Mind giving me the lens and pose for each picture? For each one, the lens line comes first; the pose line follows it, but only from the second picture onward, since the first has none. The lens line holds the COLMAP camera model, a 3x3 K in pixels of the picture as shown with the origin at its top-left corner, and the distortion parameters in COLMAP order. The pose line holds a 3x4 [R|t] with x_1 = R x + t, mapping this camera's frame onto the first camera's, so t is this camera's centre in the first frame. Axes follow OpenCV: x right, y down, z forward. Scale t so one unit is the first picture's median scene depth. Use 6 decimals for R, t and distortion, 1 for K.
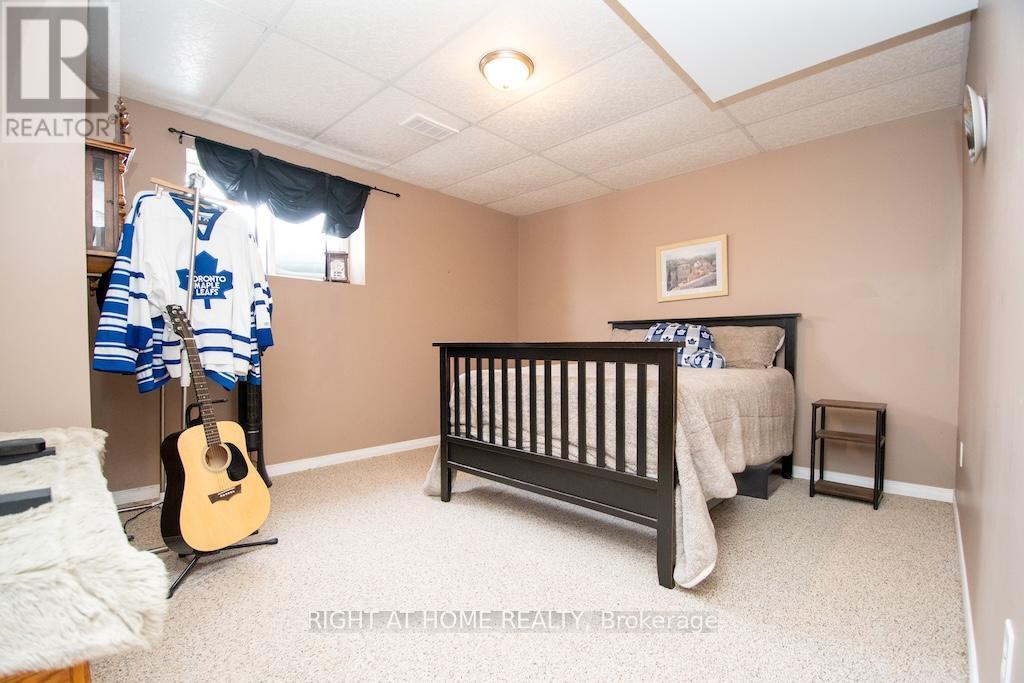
lens RADIAL K [[451.8, 0, 507.7], [0, 451.8, 353.8], [0, 0, 1]] dist [0.001214, -0.015570]
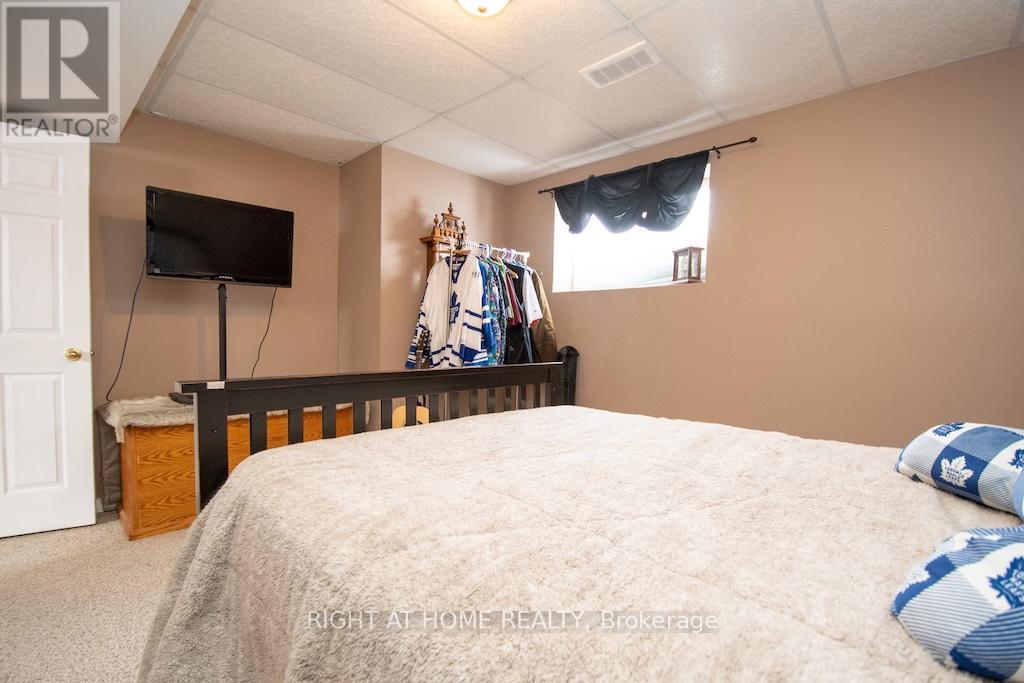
lens RADIAL K [[451.8, 0, 507.7], [0, 451.8, 353.8], [0, 0, 1]] dist [0.001214, -0.015570]
pose [[-0.010383, 0.048472, -0.998771, 0.587096], [-0.034899, 0.998198, 0.048807, -0.075388], [0.999337, 0.035363, -0.008672, 0.877137]]
